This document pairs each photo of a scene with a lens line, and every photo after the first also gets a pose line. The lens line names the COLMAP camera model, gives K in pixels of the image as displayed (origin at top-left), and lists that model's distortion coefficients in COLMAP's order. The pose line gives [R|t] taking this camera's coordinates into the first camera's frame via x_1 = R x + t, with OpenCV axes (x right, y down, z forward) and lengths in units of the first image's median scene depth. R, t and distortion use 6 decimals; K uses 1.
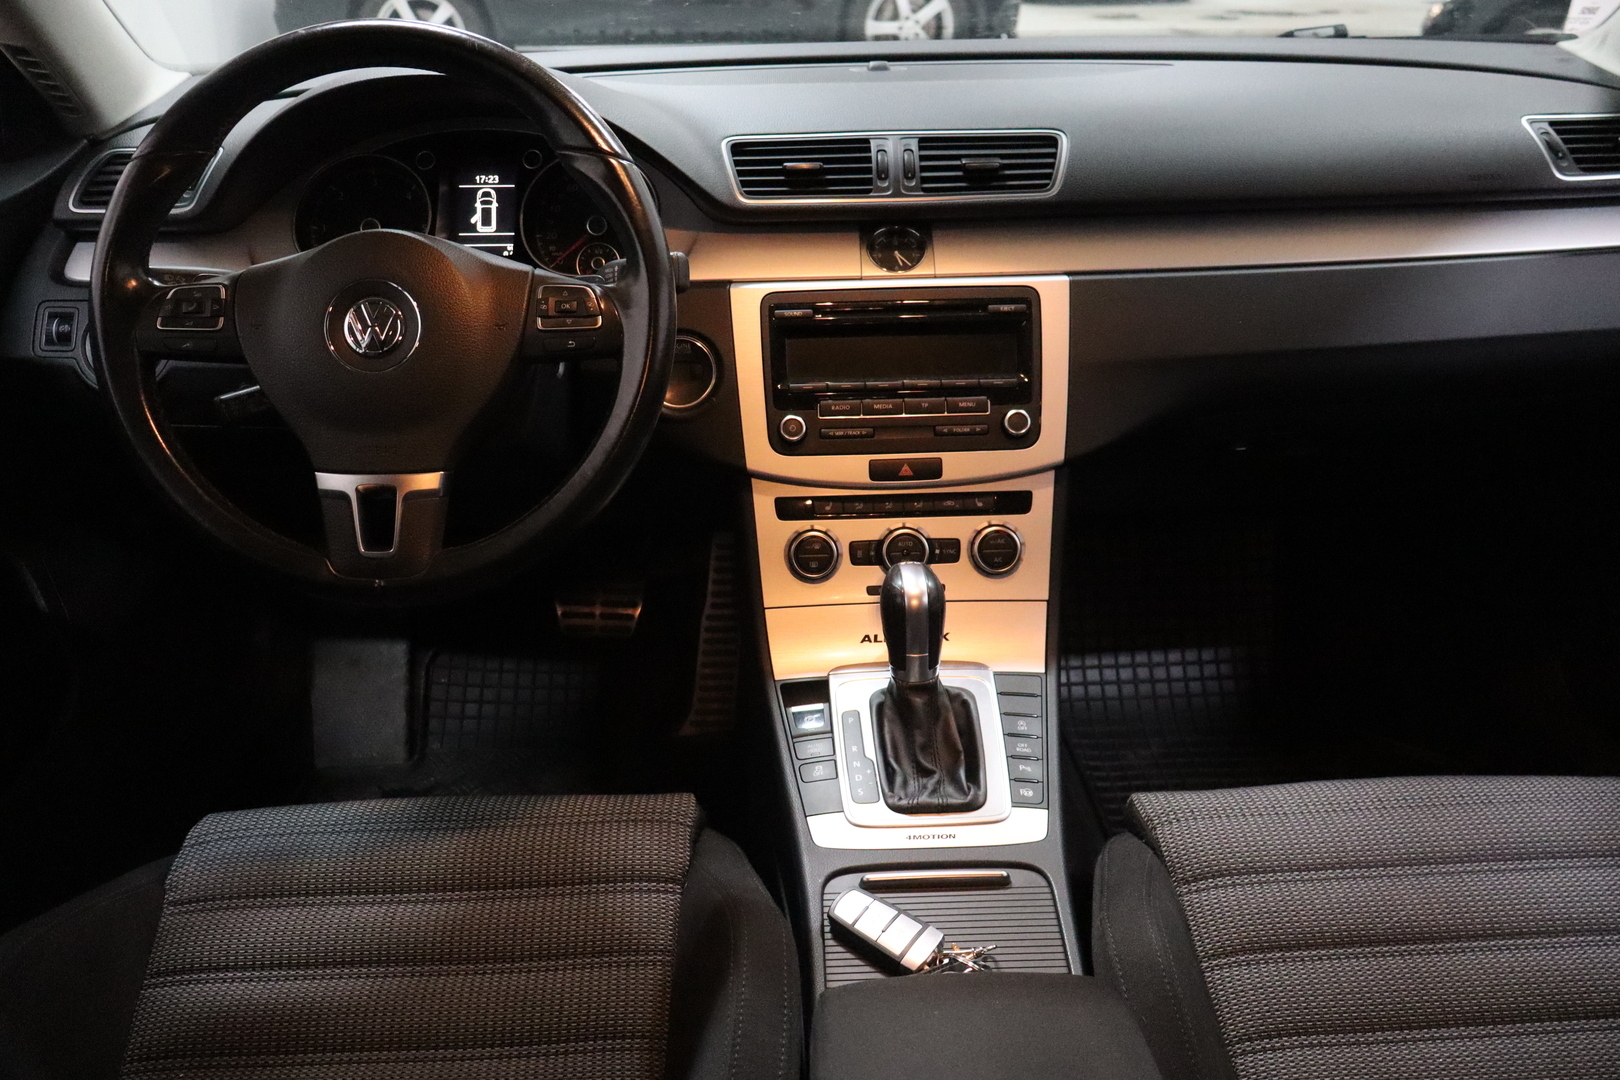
lens RADIAL K [[1344.4, 0, 800.5], [0, 1344.4, 539.5], [0, 0, 1]] dist [0.050268, -0.000095]
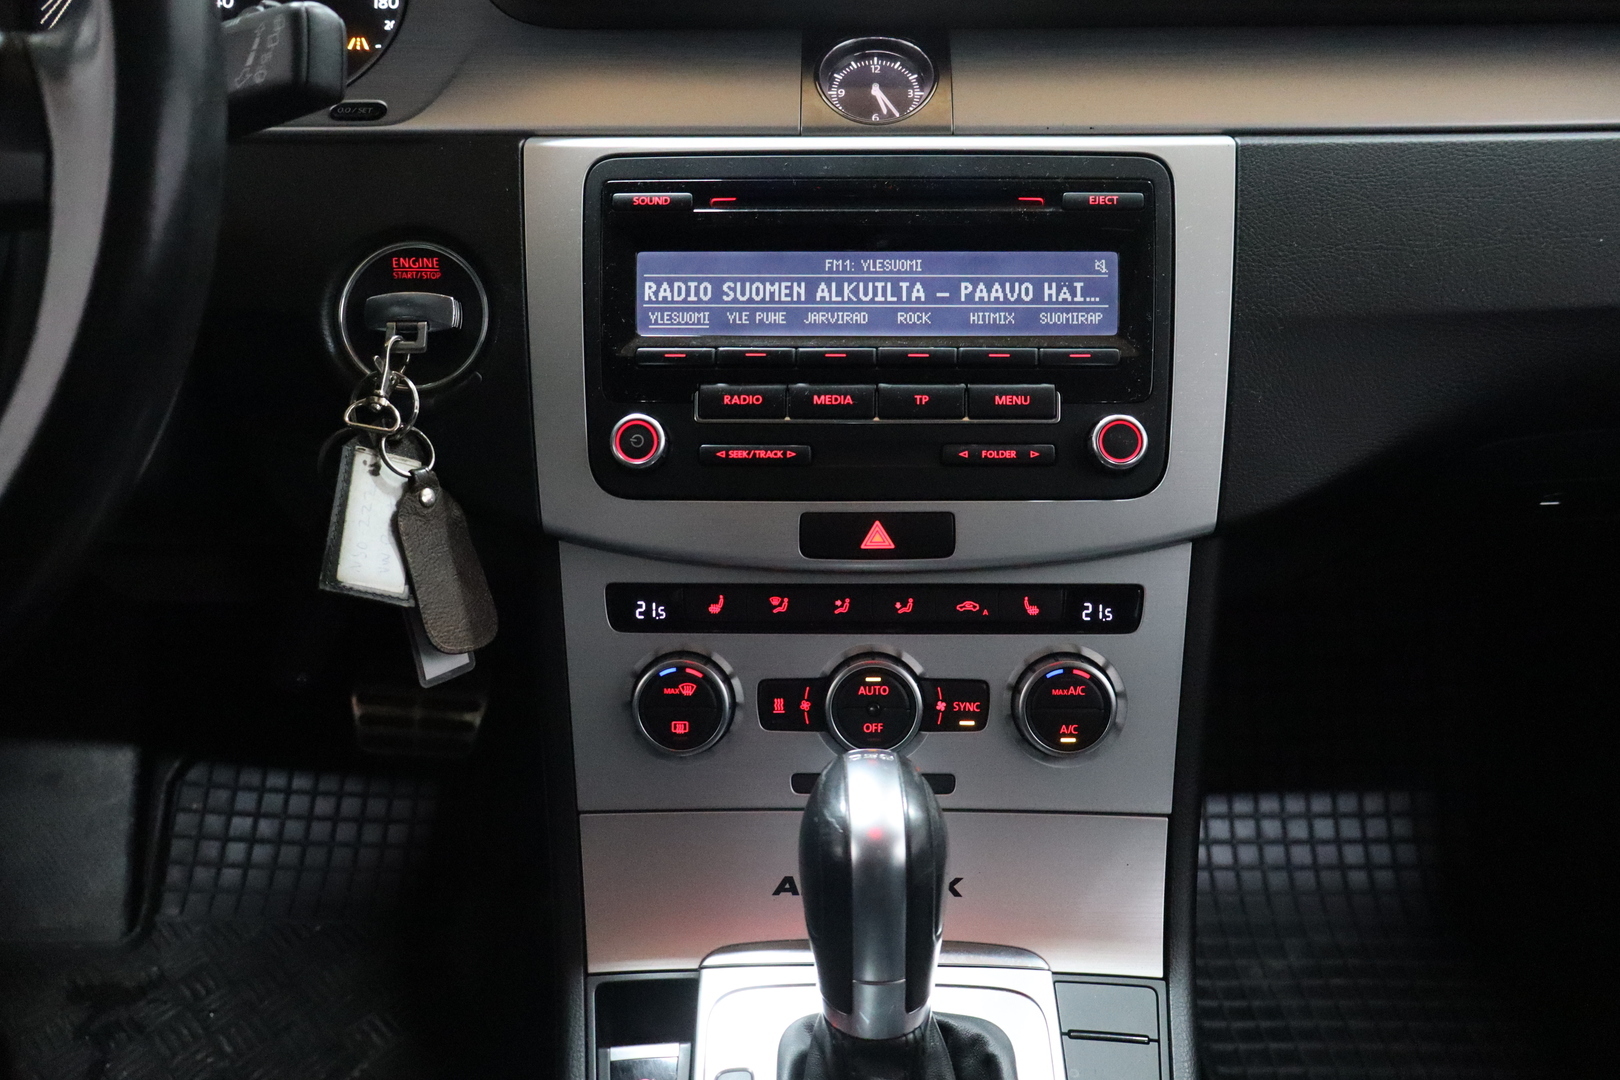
lens RADIAL K [[1344.4, 0, 807.1], [0, 1344.4, 536.3], [0, 0, 1]] dist [0.050268, -0.000095]
pose [[0.999342, 0.028931, -0.021870, 0.062908], [-0.029011, 0.999573, -0.003347, -0.048431], [0.021764, 0.003979, 0.999755, 0.519701]]
